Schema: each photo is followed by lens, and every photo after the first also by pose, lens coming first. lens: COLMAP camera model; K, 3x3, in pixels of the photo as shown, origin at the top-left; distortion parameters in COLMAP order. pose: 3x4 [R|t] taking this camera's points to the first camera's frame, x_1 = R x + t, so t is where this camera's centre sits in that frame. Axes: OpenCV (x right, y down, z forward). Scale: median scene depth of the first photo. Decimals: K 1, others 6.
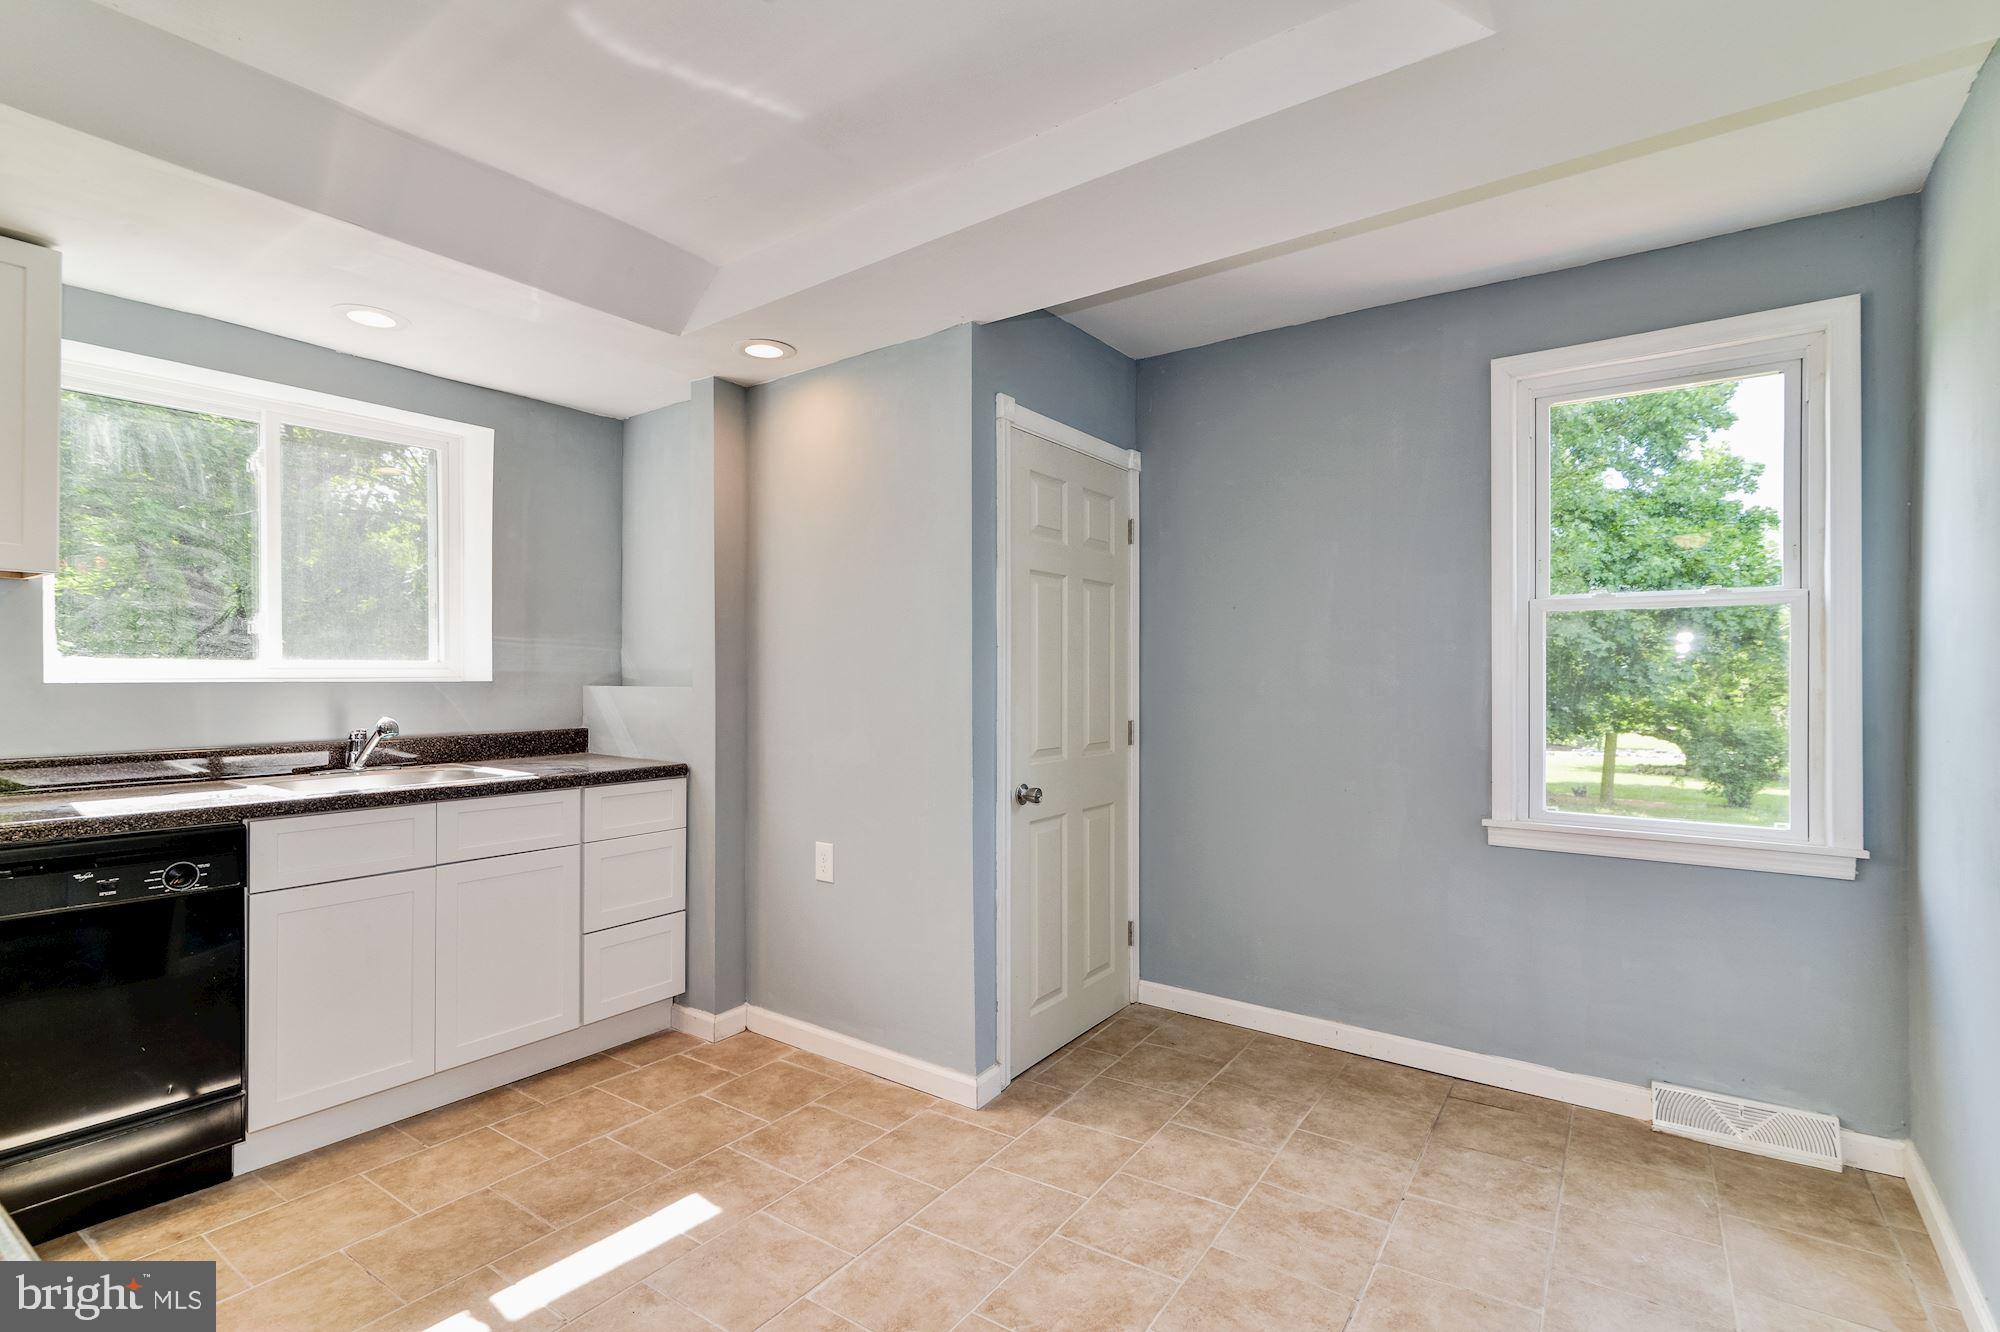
lens RADIAL K [[912.9, 0, 999.7], [0, 912.9, 677.1], [0, 0, 1]] dist [-0.002818, 0.001294]
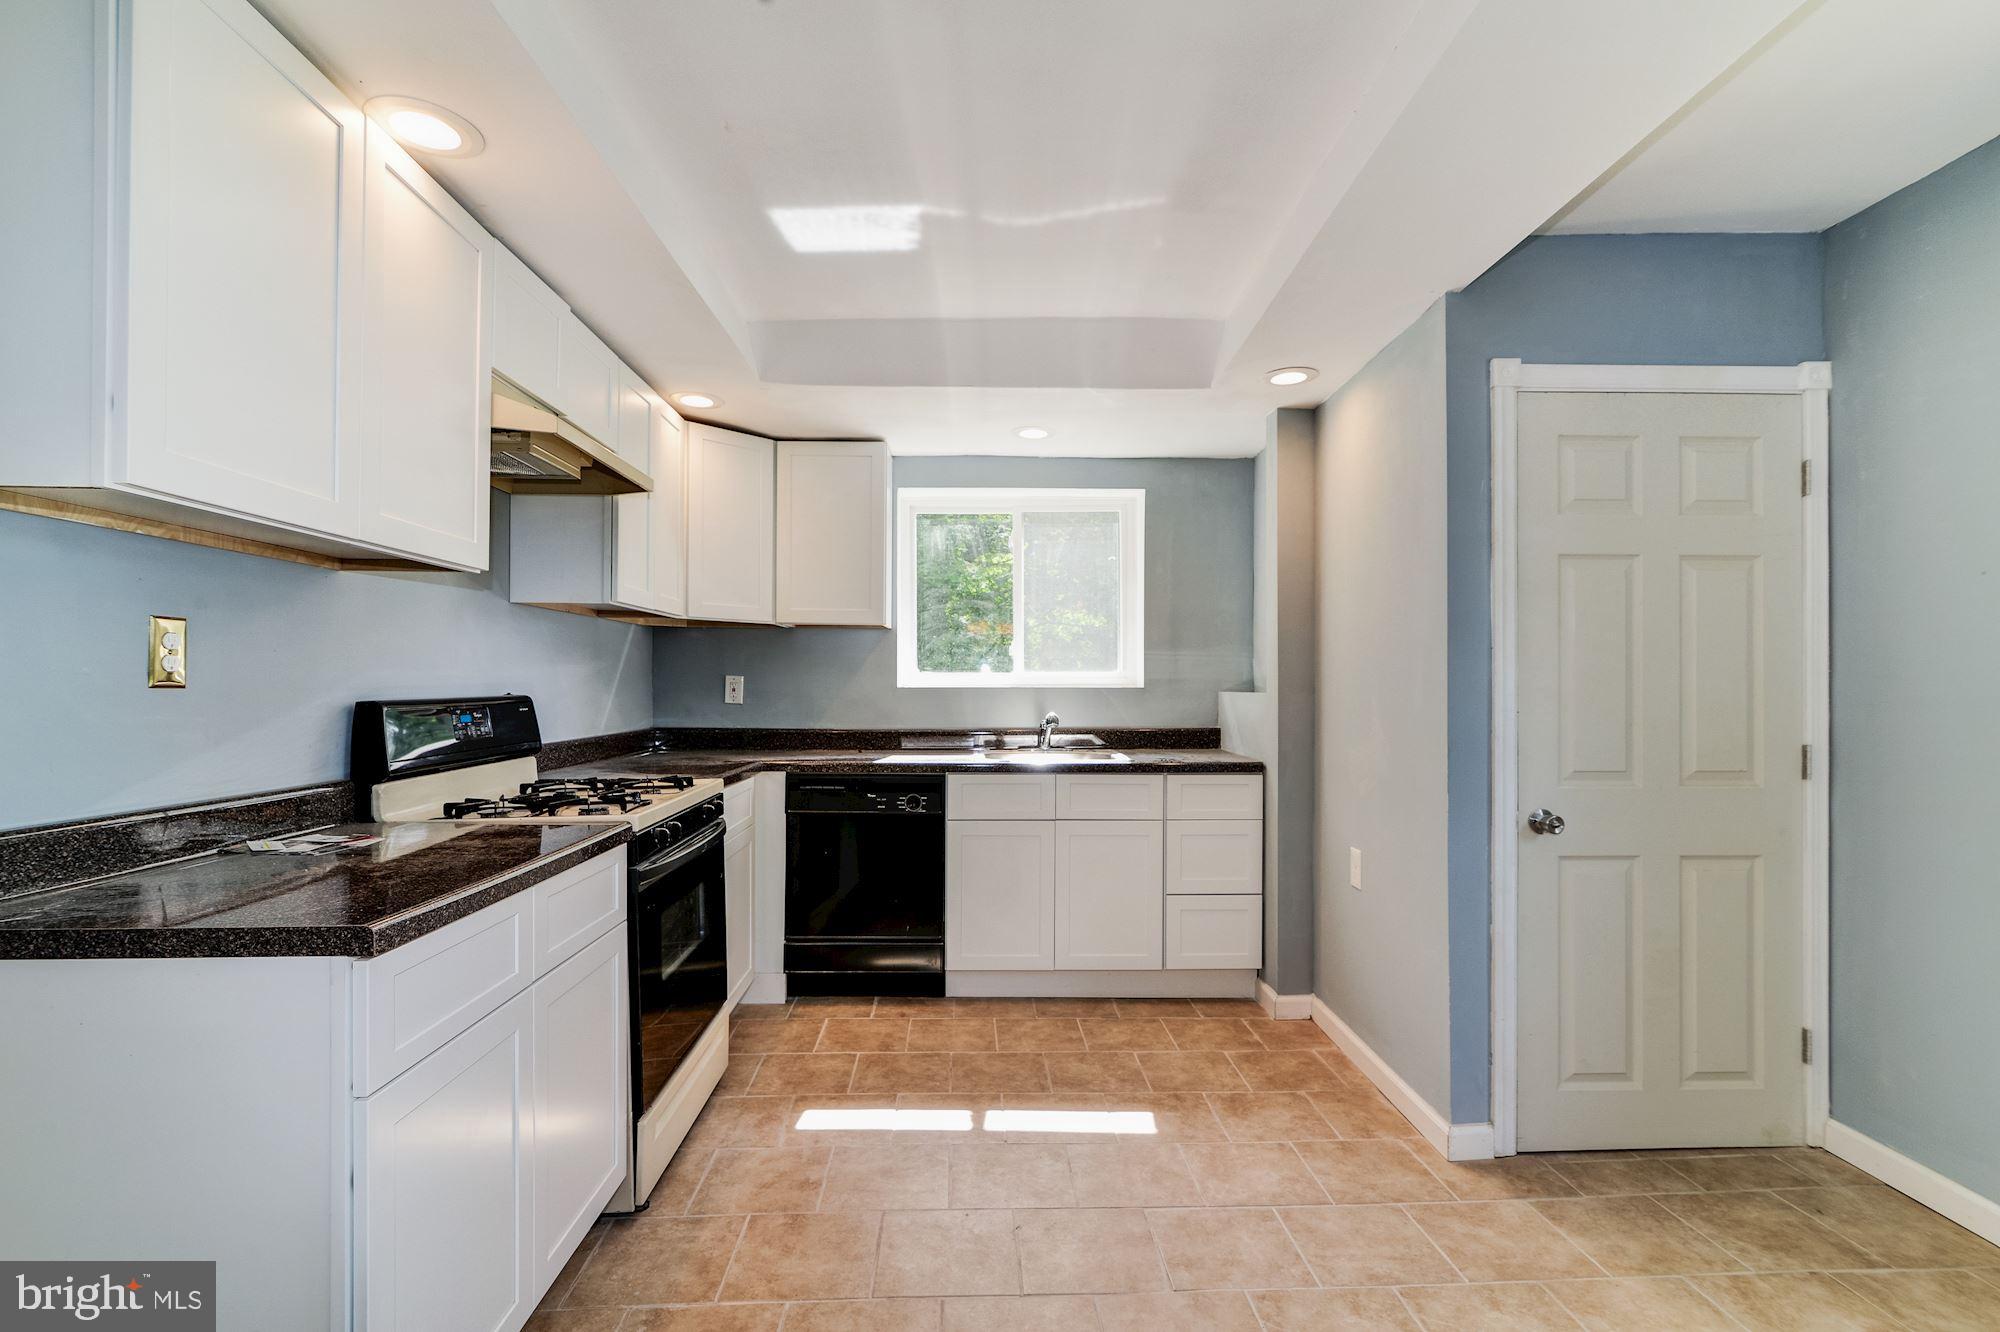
lens RADIAL K [[912.9, 0, 1006.9], [0, 912.9, 684.5], [0, 0, 1]] dist [-0.002818, 0.001294]
pose [[0.604576, -0.000405, -0.796548, 0.418787], [-0.002309, 0.999995, -0.002260, 0.004780], [0.796544, 0.003206, 0.604572, 0.099636]]
